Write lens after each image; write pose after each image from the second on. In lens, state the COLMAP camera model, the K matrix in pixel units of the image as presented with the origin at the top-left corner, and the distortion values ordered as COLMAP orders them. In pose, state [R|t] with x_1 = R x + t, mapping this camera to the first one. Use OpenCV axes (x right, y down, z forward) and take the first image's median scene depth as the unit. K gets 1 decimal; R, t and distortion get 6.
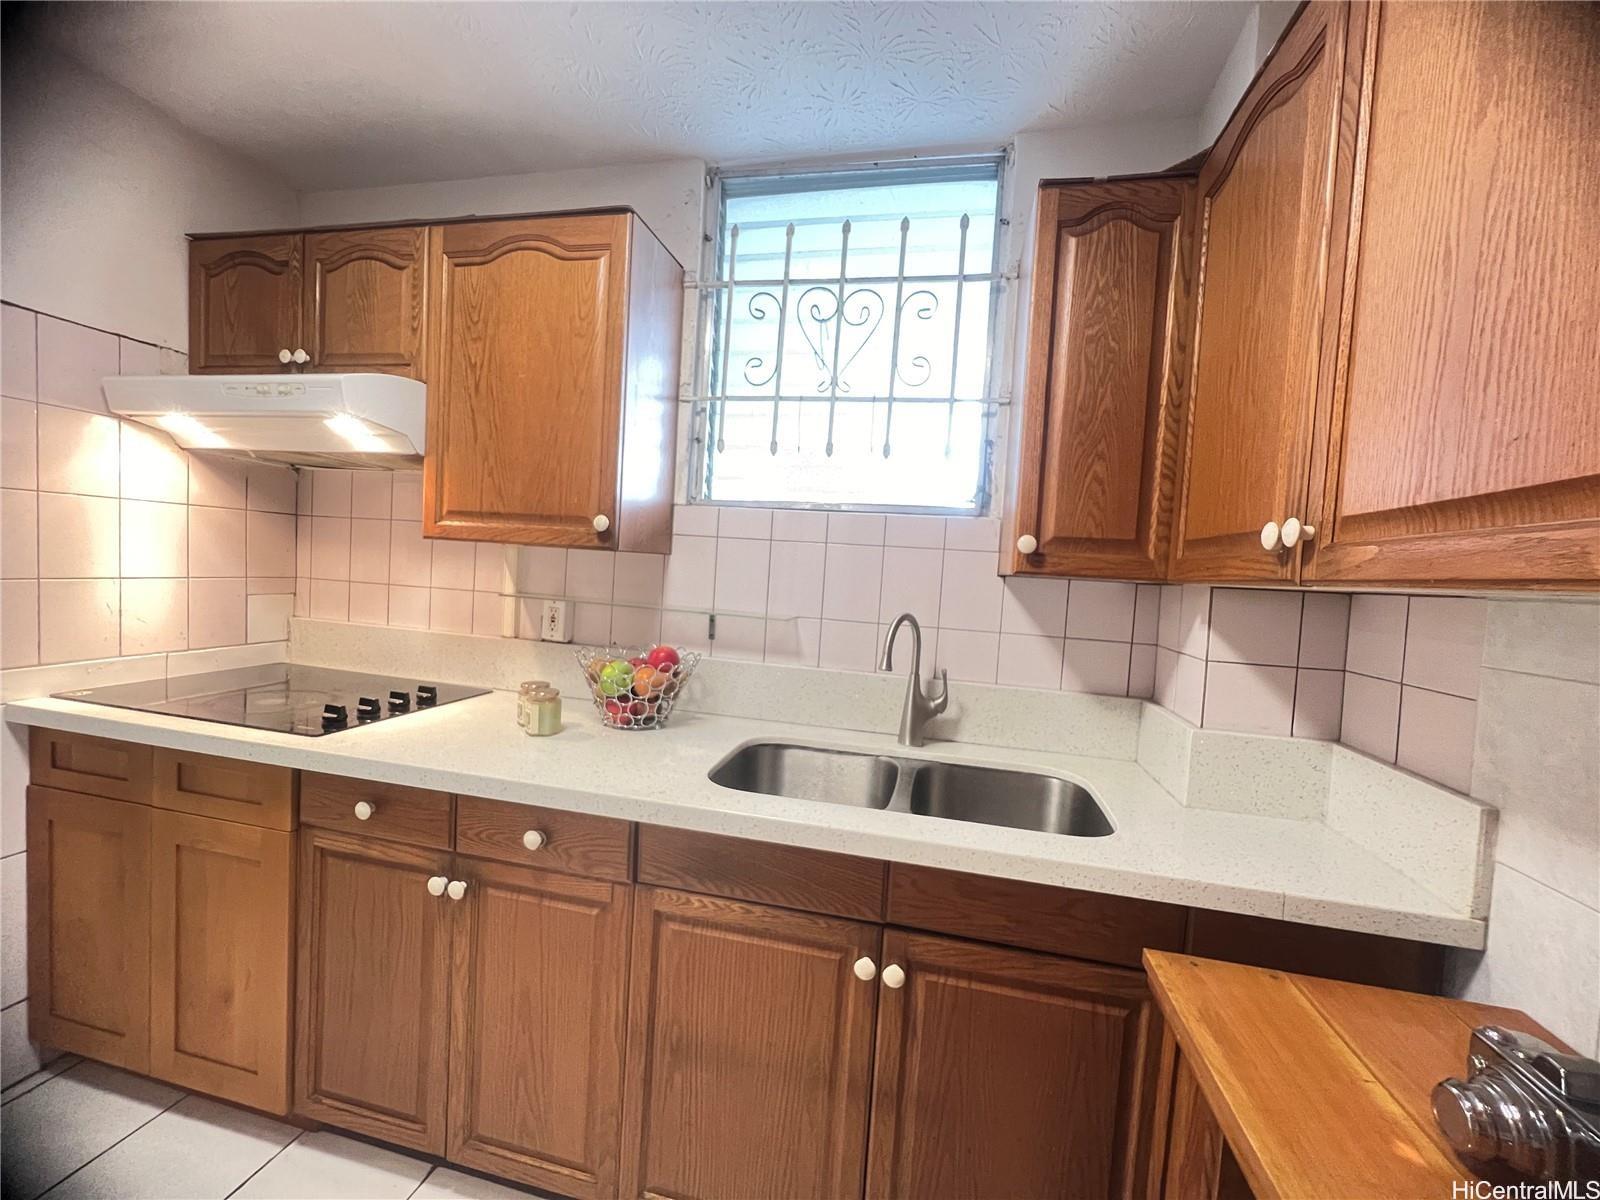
lens RADIAL K [[640.8, 0, 799.0], [0, 640.8, 601.6], [0, 0, 1]] dist [0.000983, 0.000065]
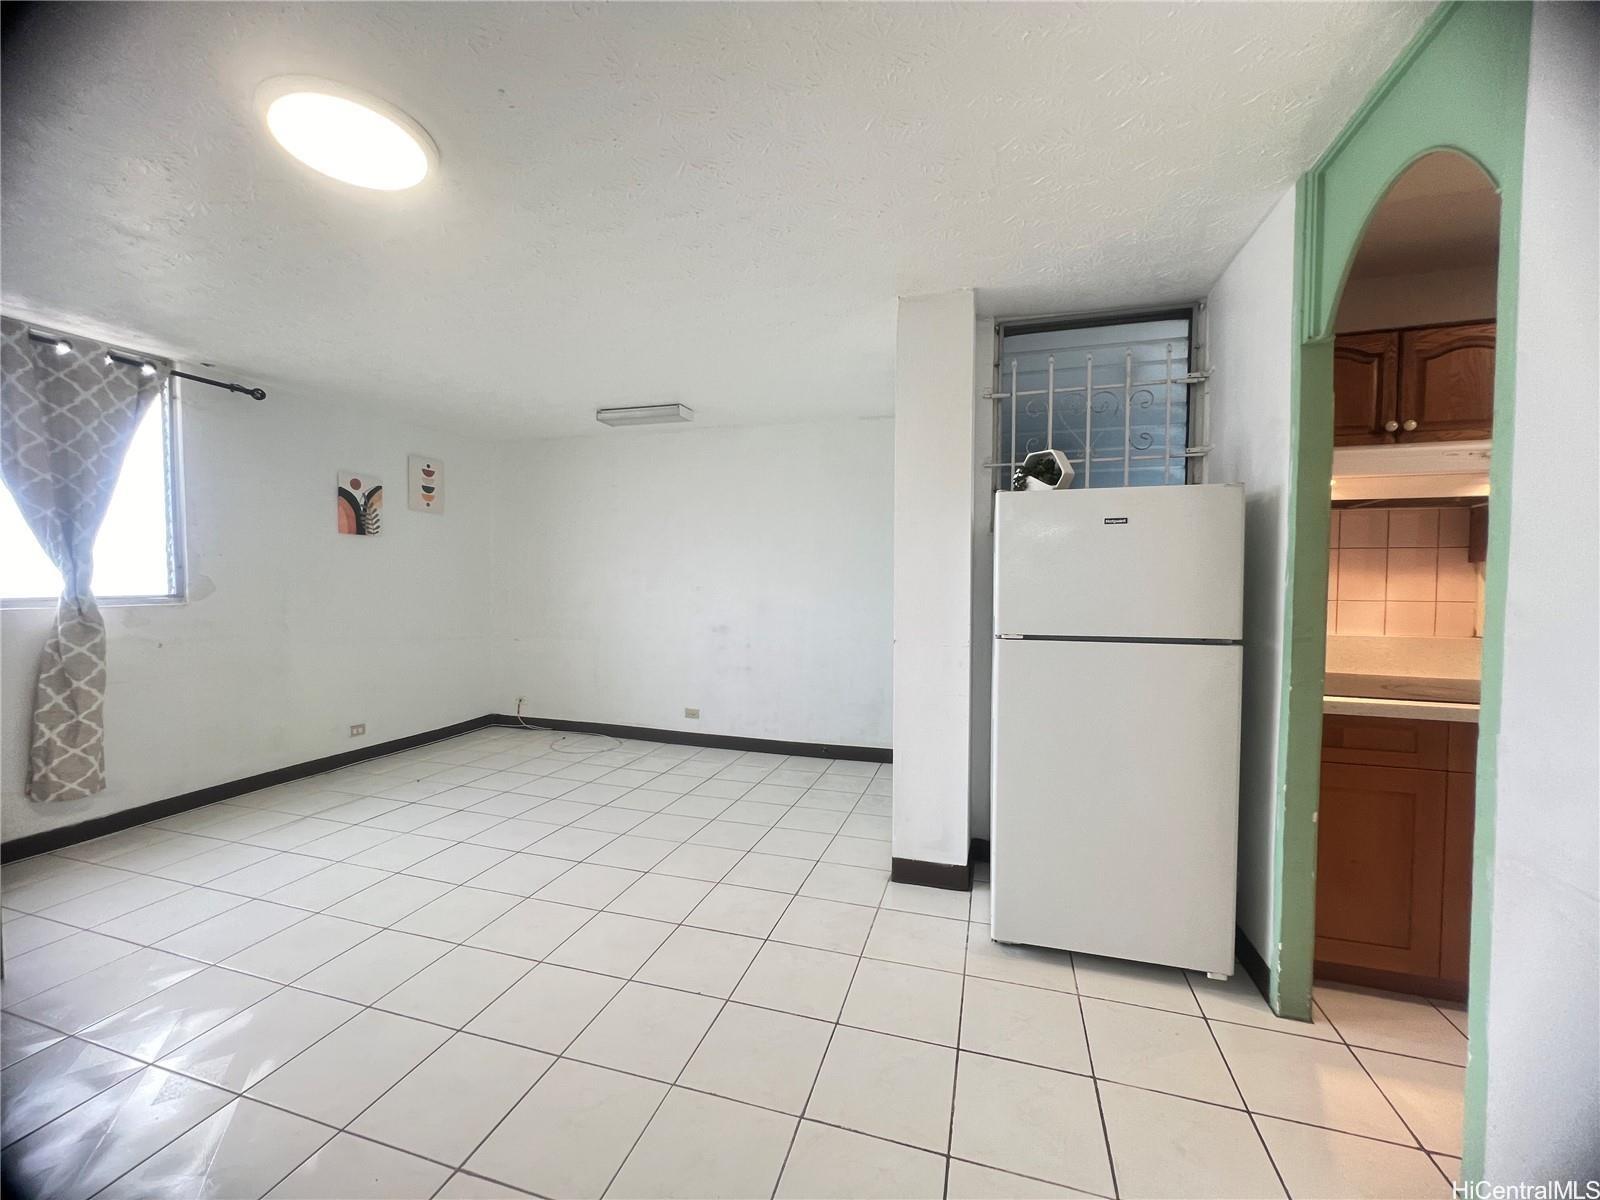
lens RADIAL K [[643.9, 0, 799.6], [0, 643.9, 600.6], [0, 0, 1]] dist [-0.000739, -0.000083]
pose [[0.994771, -0.056049, -0.085375, -1.917599], [0.054505, 0.998307, -0.020316, -0.069393], [0.086369, 0.015557, 0.996142, -0.397909]]
